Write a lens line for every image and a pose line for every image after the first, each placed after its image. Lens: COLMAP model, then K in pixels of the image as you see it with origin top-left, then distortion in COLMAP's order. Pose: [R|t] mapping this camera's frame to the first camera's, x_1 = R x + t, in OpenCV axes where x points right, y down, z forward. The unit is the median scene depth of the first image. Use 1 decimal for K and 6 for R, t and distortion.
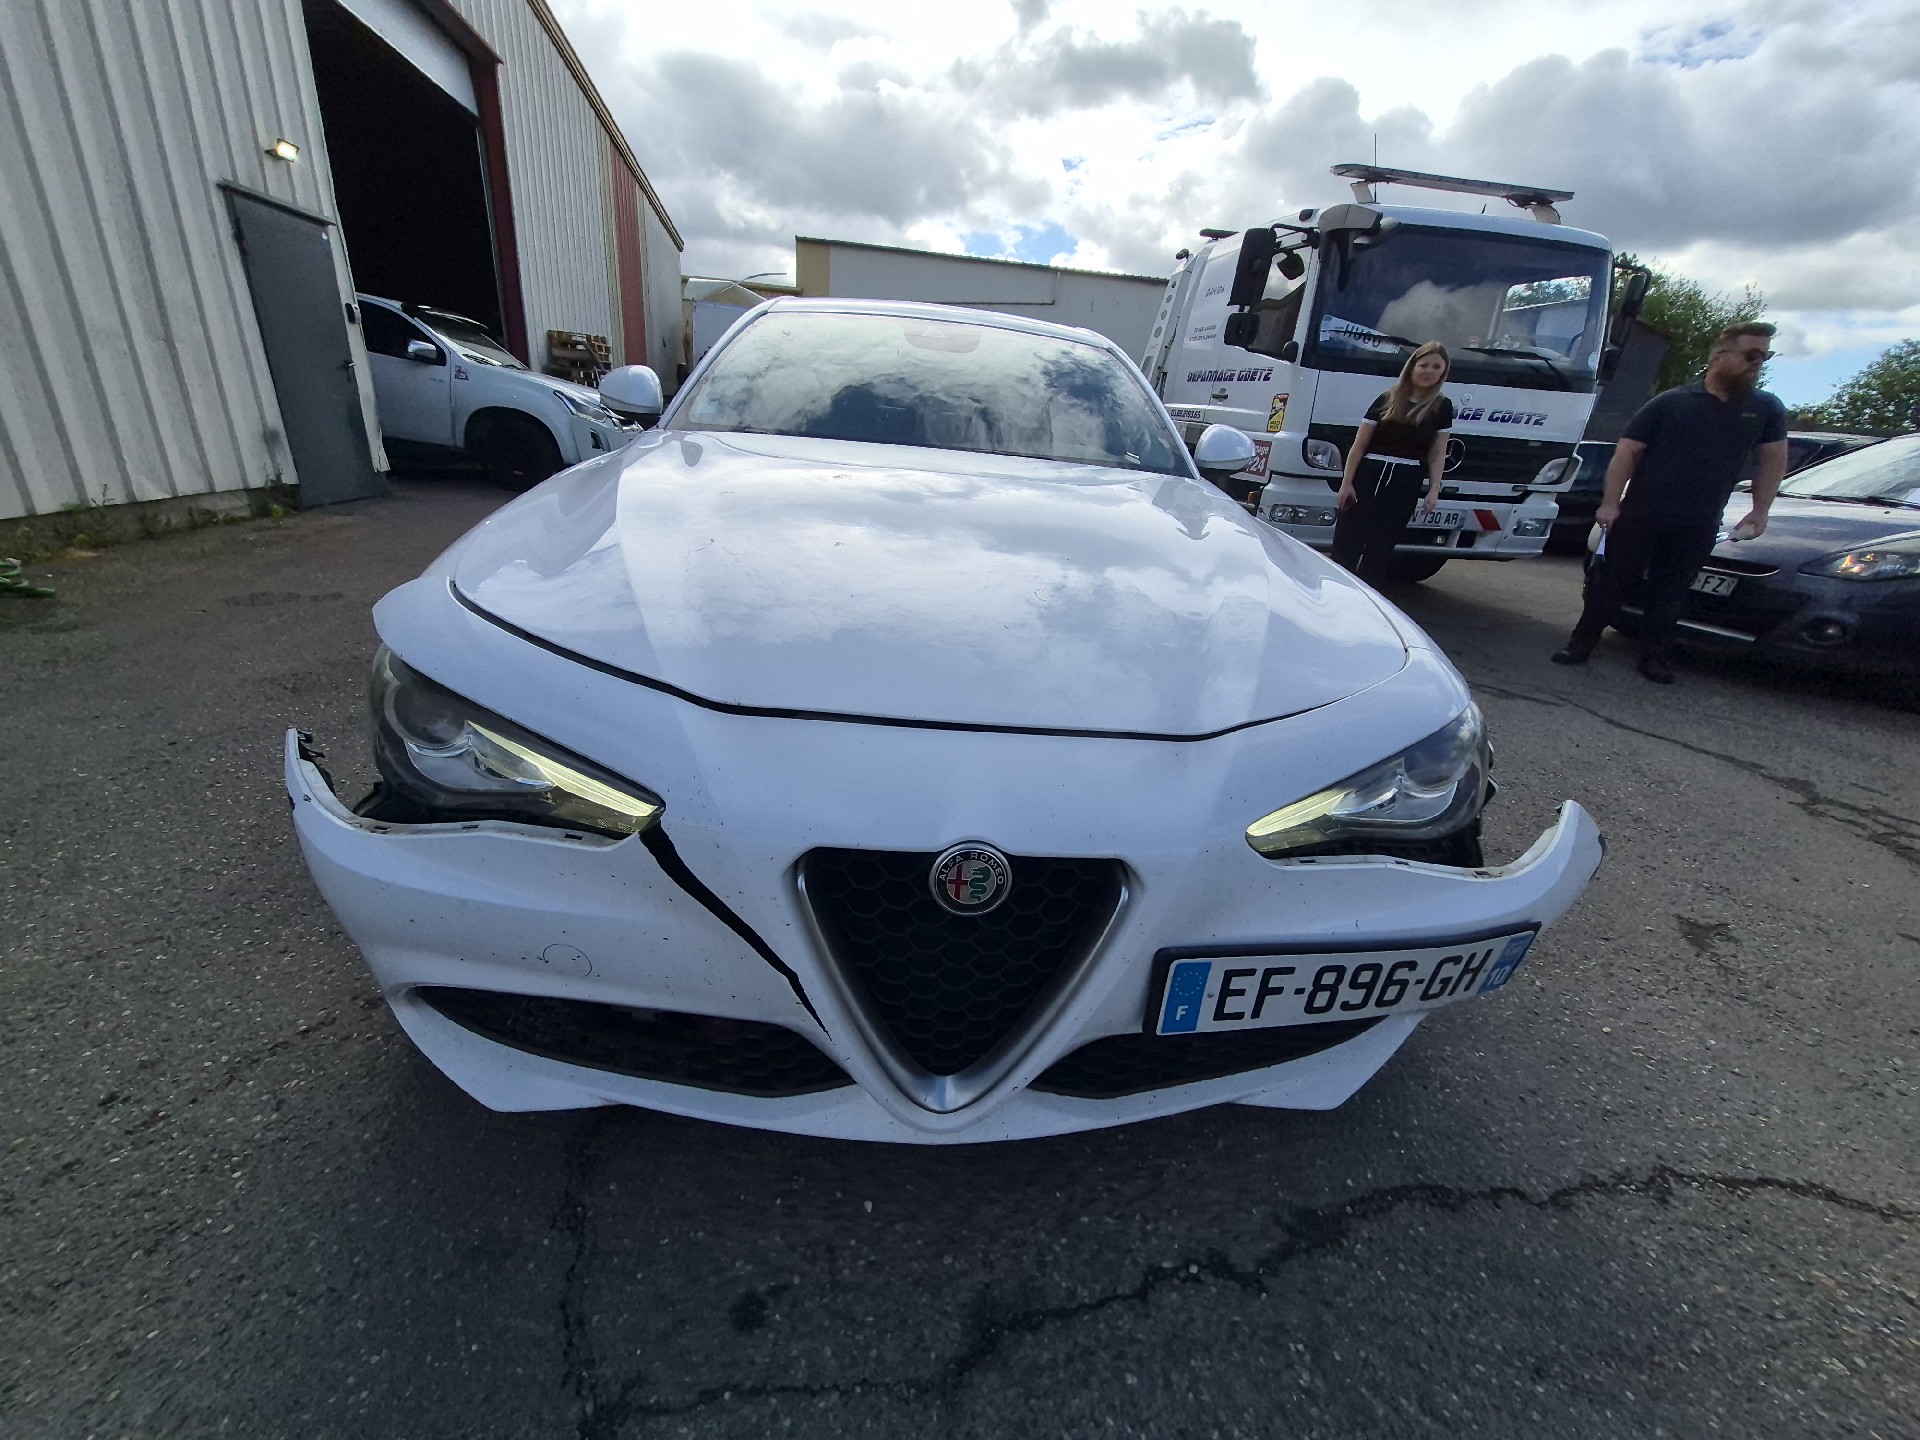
lens RADIAL K [[762.8, 0, 956.8], [0, 762.8, 705.0], [0, 0, 1]] dist [0.001316, 0.000362]
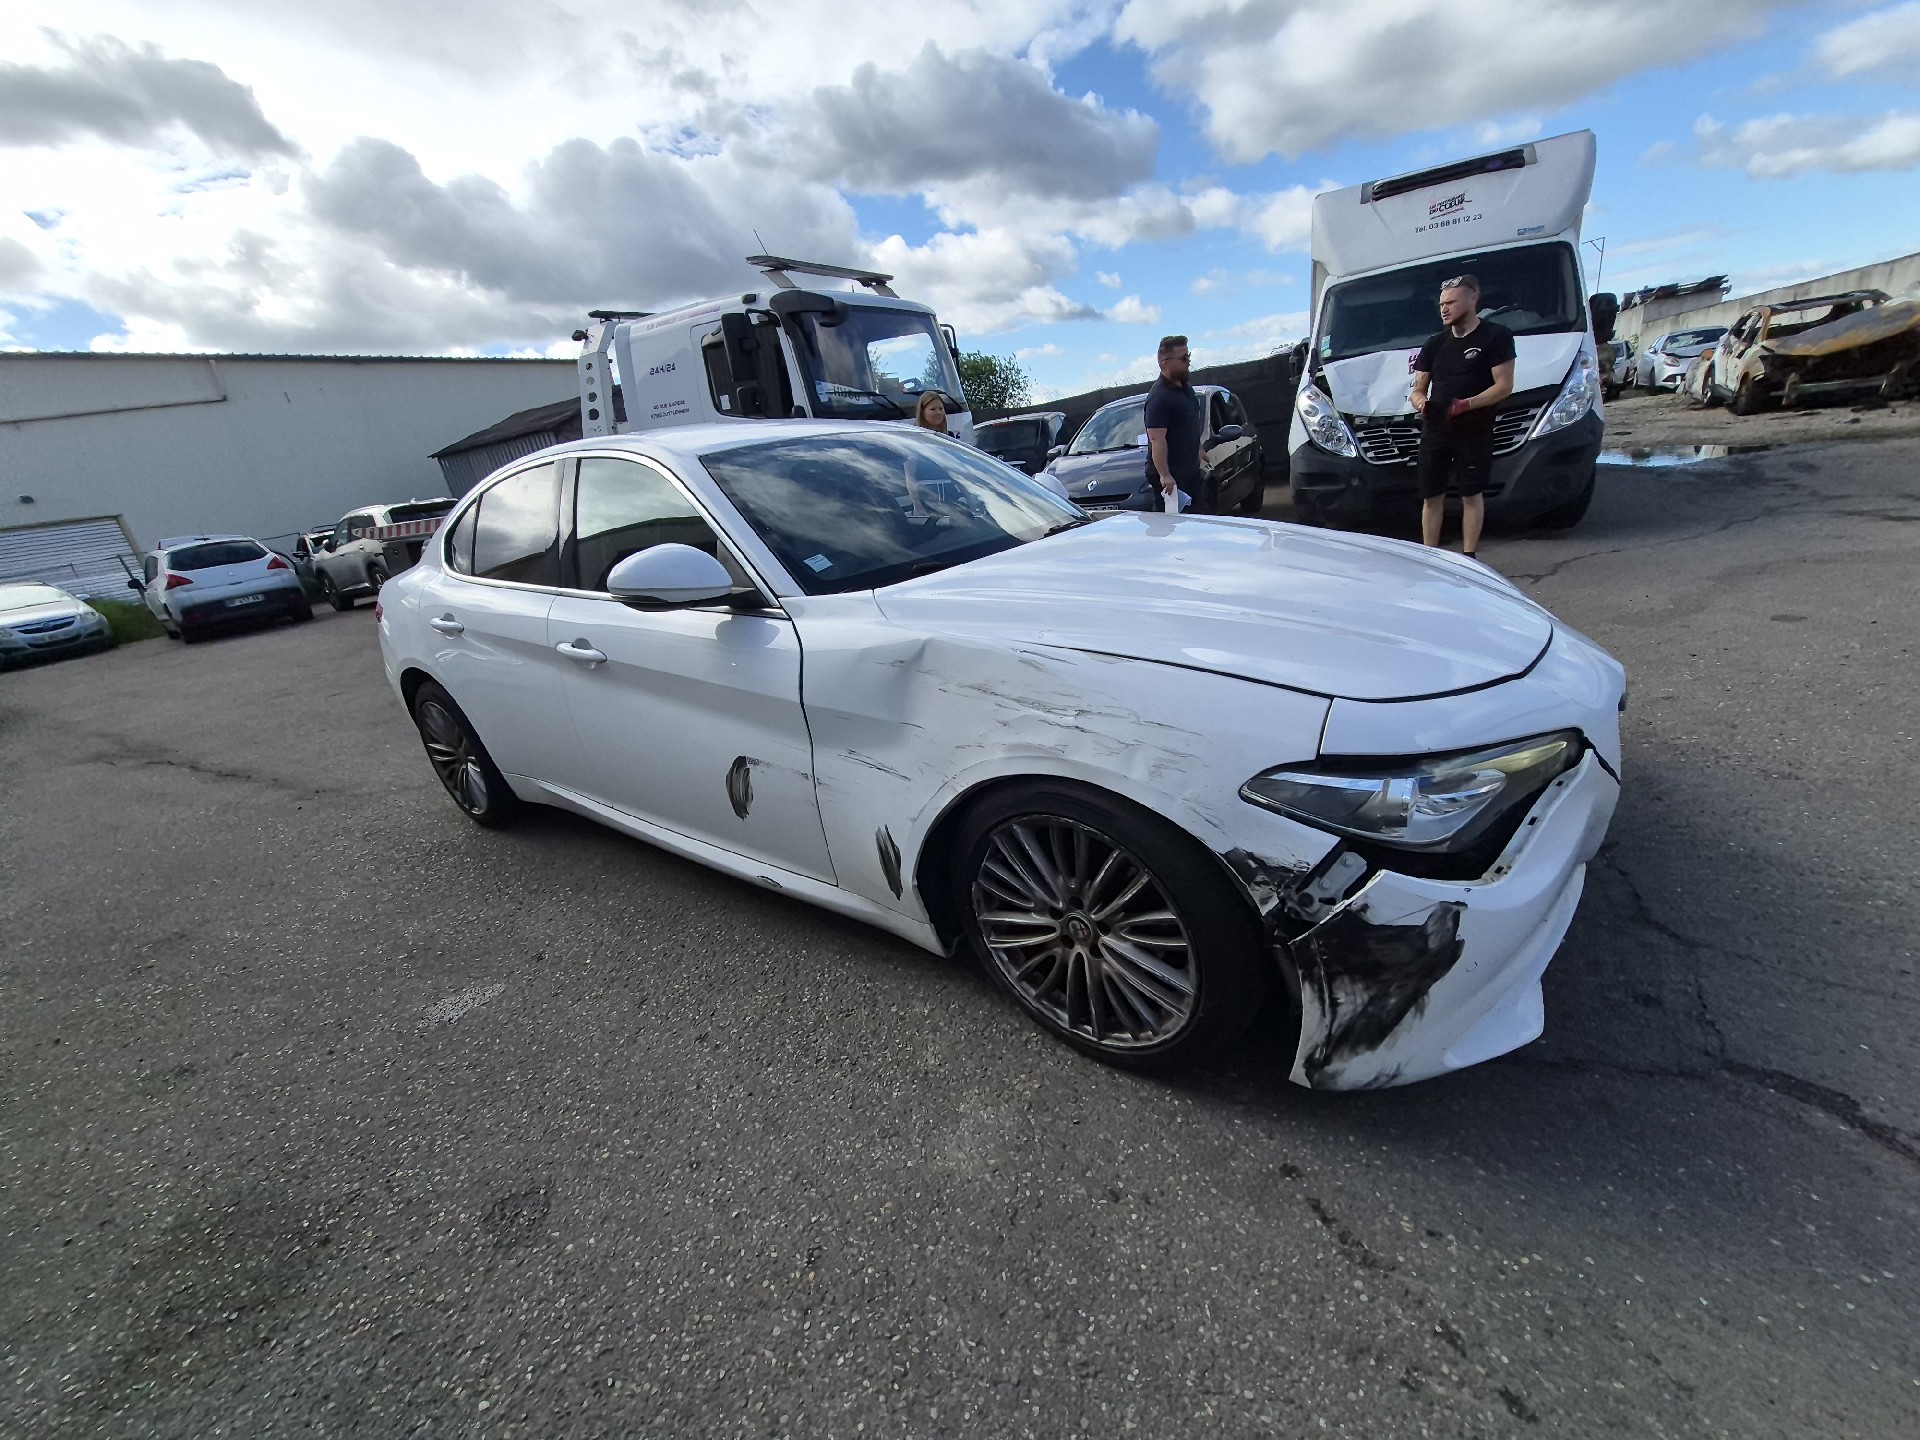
lens RADIAL K [[764.7, 0, 948.3], [0, 764.7, 690.5], [0, 0, 1]] dist [0.013387, -0.000151]
pose [[0.624004, -0.396469, 0.673374, -1.642294], [0.447343, 0.887797, 0.108172, -0.518039], [-0.640706, 0.233729, 0.731346, 0.465091]]
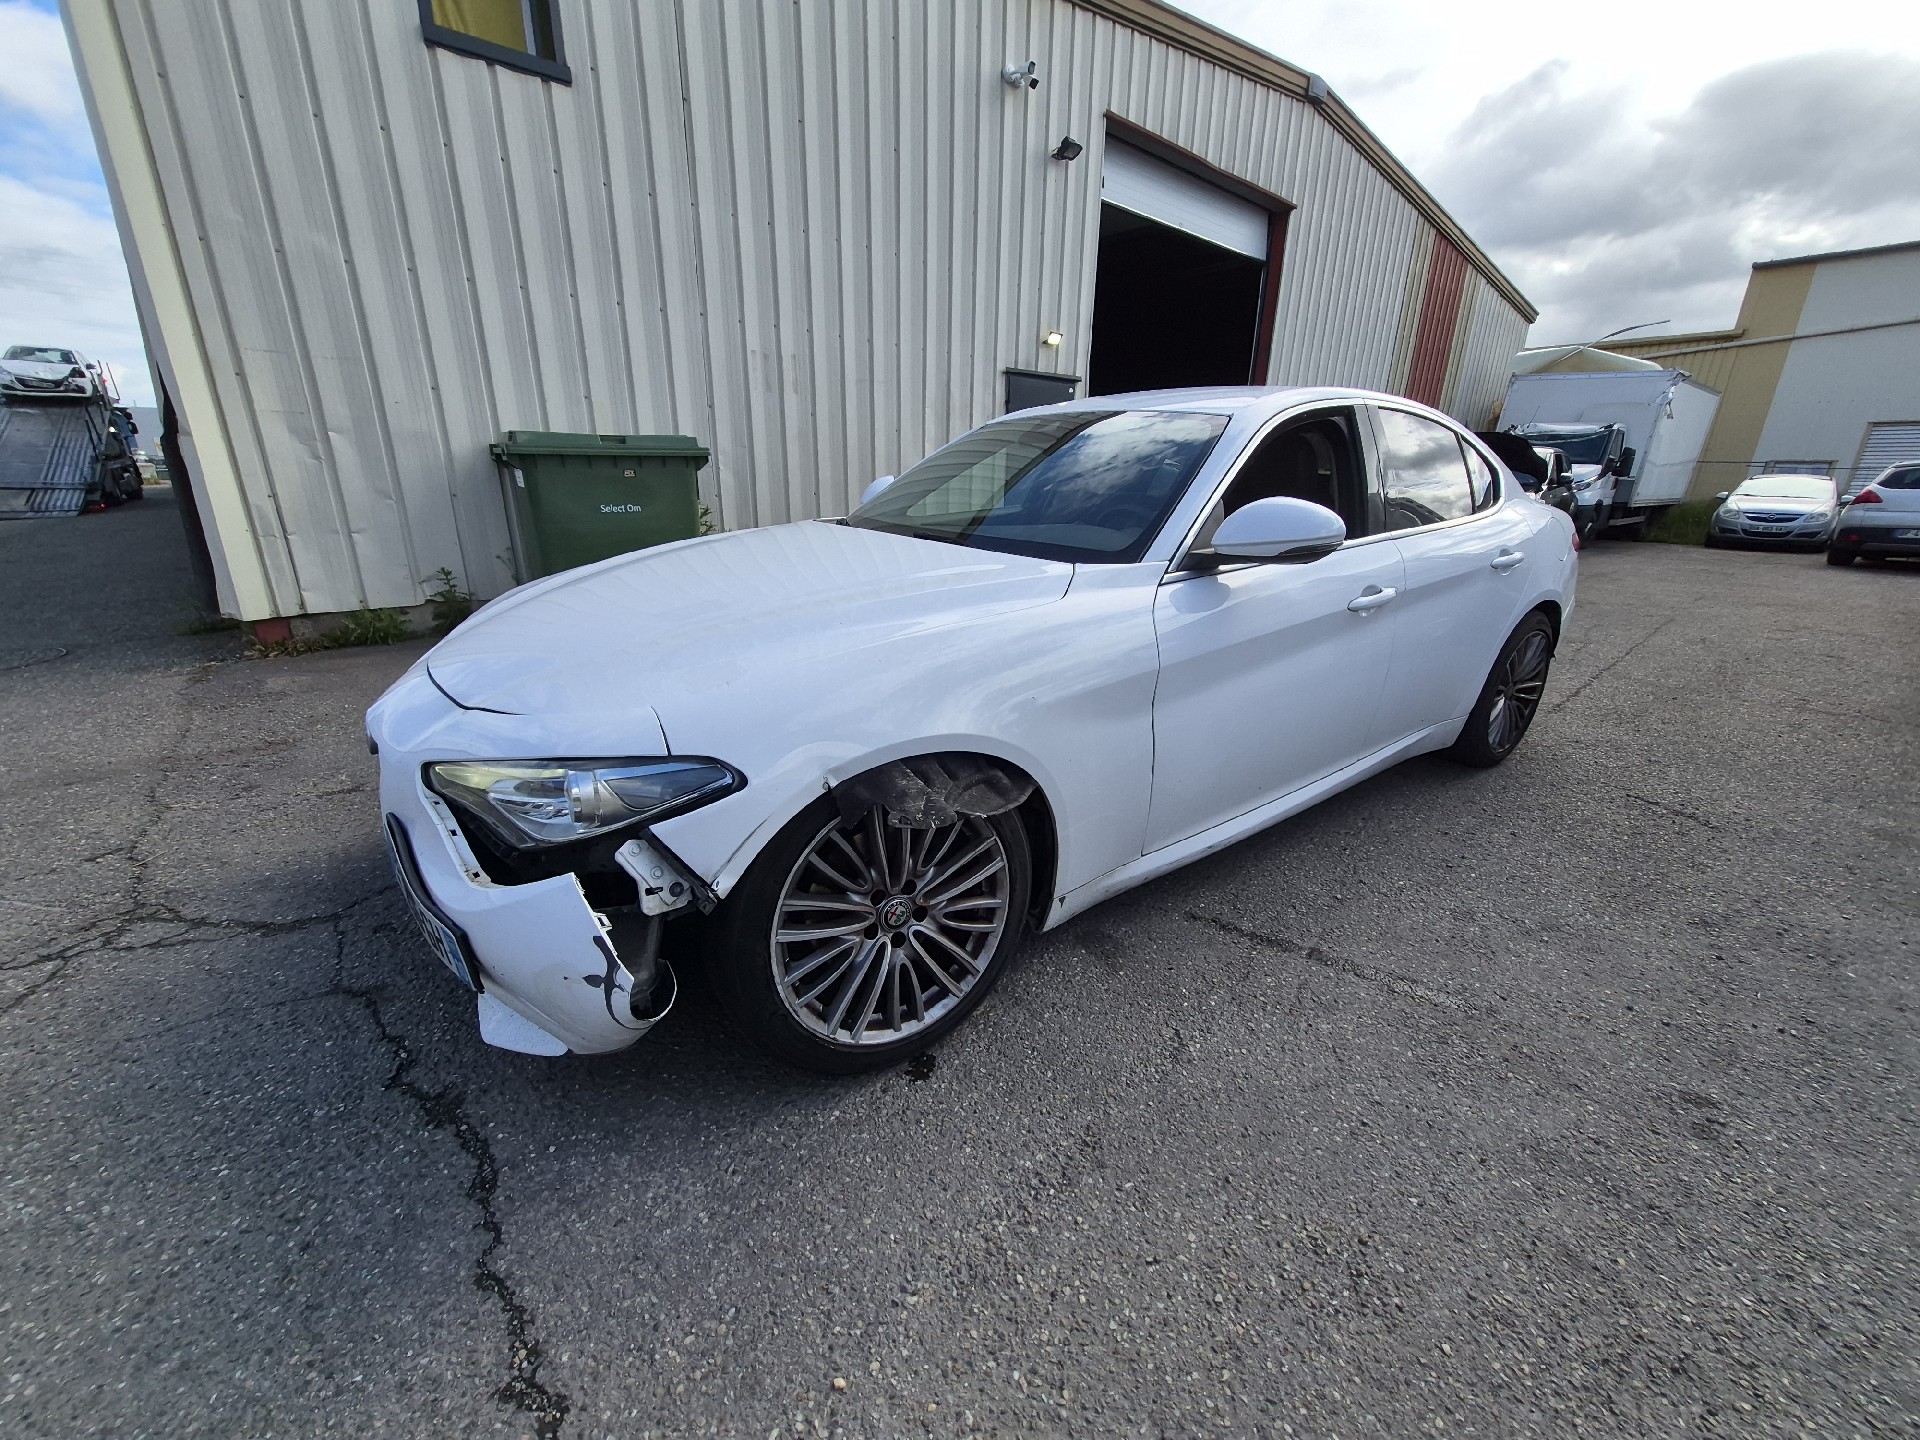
lens RADIAL K [[756.7, 0, 959.1], [0, 756.7, 734.7], [0, 0, 1]] dist [-0.002873, -0.000292]
pose [[0.527185, 0.204603, -0.824751, 1.678404], [-0.266212, 0.961487, 0.068361, -0.205218], [0.806974, 0.183520, 0.561350, 0.803774]]
